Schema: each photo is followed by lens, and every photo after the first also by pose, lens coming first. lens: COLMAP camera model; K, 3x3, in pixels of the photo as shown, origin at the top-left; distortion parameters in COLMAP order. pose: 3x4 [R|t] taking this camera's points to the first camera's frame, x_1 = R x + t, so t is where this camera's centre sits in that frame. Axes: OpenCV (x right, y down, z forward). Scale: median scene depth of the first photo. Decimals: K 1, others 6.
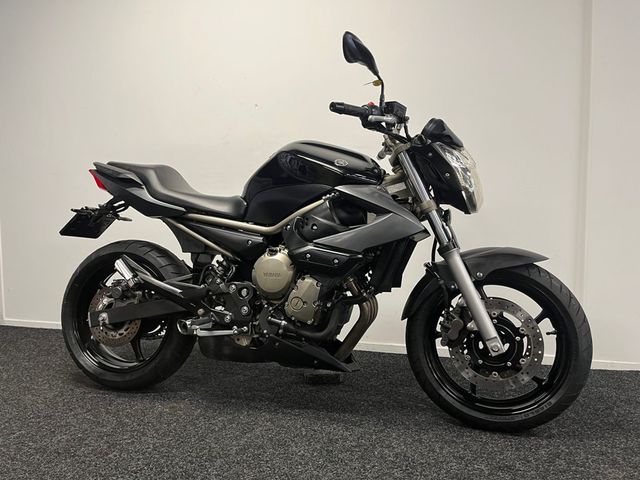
lens RADIAL K [[482.3, 0, 319.5], [0, 482.3, 242.2], [0, 0, 1]] dist [0.025154, -0.007641]
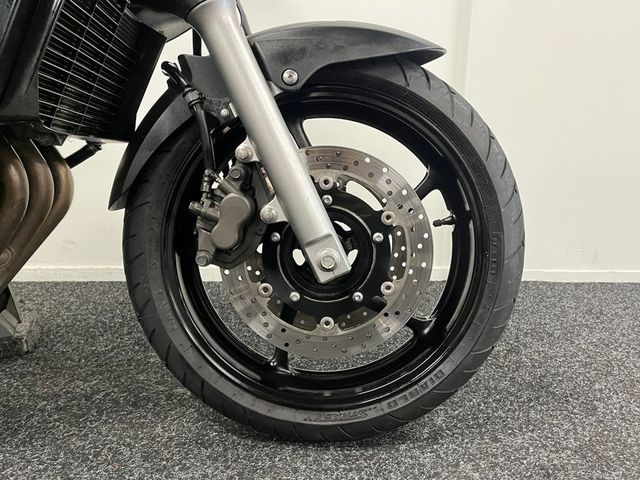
lens RADIAL K [[482.3, 0, 320.4], [0, 482.3, 238.9], [0, 0, 1]] dist [0.025154, -0.007641]
pose [[0.951945, -0.047250, 0.302601, 0.219761], [-0.000998, 0.987544, 0.157341, 0.126246], [-0.306266, -0.150082, 0.940041, 0.582010]]
